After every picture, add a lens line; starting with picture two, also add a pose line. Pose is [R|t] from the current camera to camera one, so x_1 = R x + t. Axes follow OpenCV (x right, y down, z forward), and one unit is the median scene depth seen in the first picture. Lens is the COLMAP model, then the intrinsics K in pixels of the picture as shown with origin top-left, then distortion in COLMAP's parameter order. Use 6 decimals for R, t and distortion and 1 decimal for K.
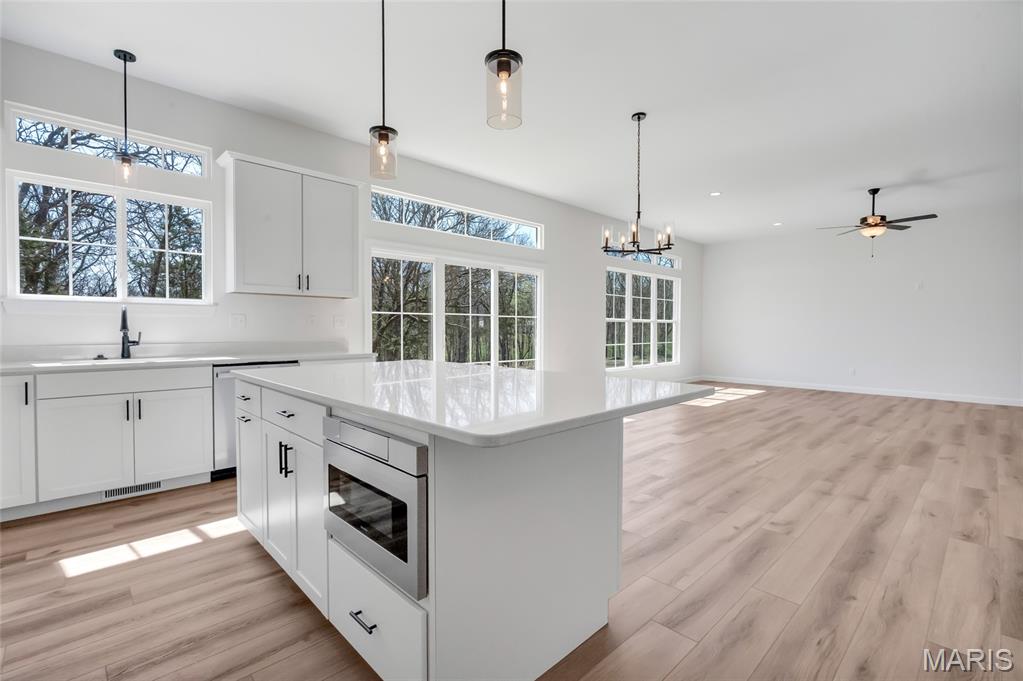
lens RADIAL K [[467.4, 0, 513.3], [0, 467.4, 340.3], [0, 0, 1]] dist [-0.003622, 0.001103]
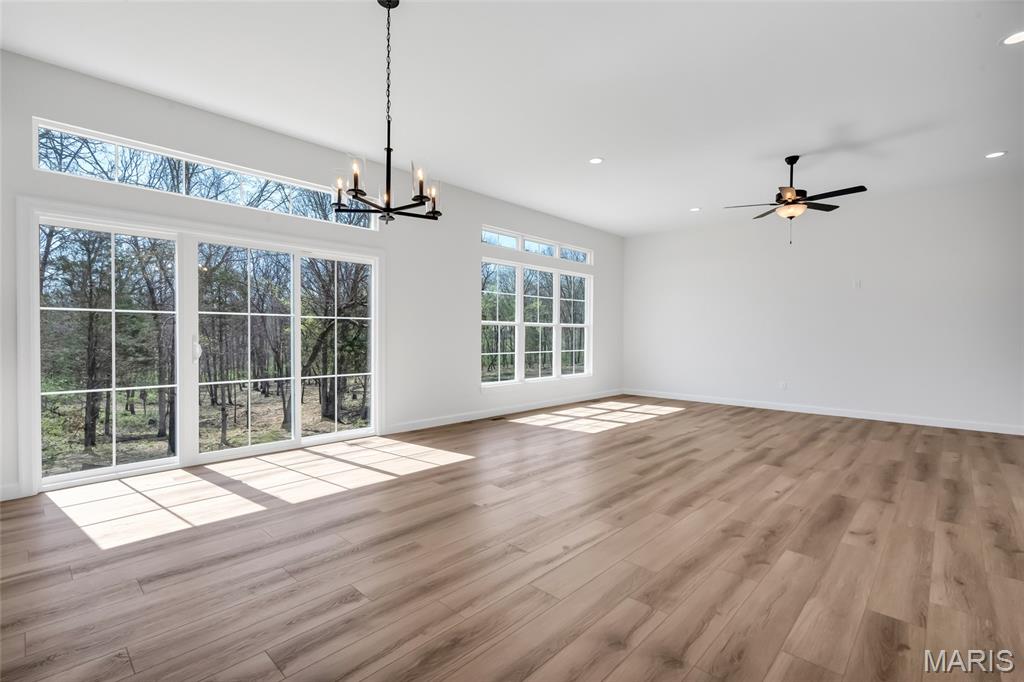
lens RADIAL K [[467.9, 0, 513.8], [0, 467.9, 340.8], [0, 0, 1]] dist [-0.003622, 0.001103]
pose [[0.998895, 0.001512, 0.046969, 0.266374], [-0.001017, 0.999944, -0.010559, -0.005813], [-0.046982, 0.010500, 0.998841, 0.237110]]
